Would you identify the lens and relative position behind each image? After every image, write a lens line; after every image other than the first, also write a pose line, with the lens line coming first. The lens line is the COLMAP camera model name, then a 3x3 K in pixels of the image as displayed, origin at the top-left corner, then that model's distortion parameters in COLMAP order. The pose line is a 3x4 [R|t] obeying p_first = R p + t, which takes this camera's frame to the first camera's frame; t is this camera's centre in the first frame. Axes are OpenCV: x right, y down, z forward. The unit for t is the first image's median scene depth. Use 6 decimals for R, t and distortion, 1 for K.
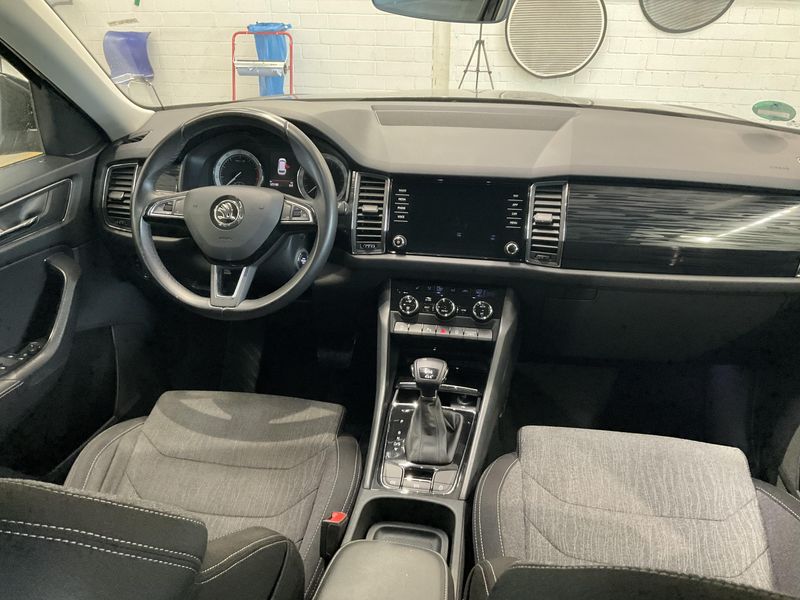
lens RADIAL K [[662.3, 0, 399.6], [0, 662.3, 301.8], [0, 0, 1]] dist [0.053489, -0.105197]
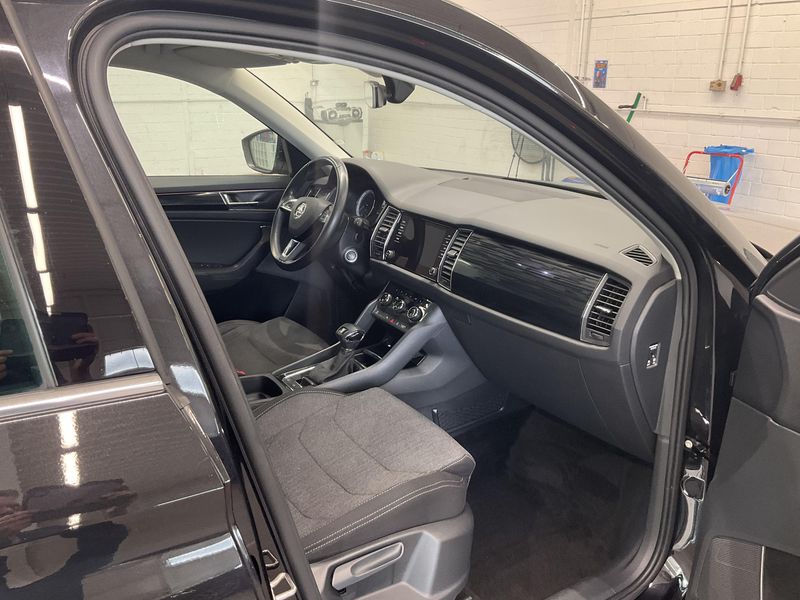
lens RADIAL K [[662.3, 0, 397.4], [0, 662.3, 294.3], [0, 0, 1]] dist [0.053489, -0.105197]
pose [[0.678001, 0.235173, -0.696425, 1.030201], [-0.354769, 0.934478, -0.029823, 0.029130], [0.643780, 0.267290, 0.717010, -0.014813]]
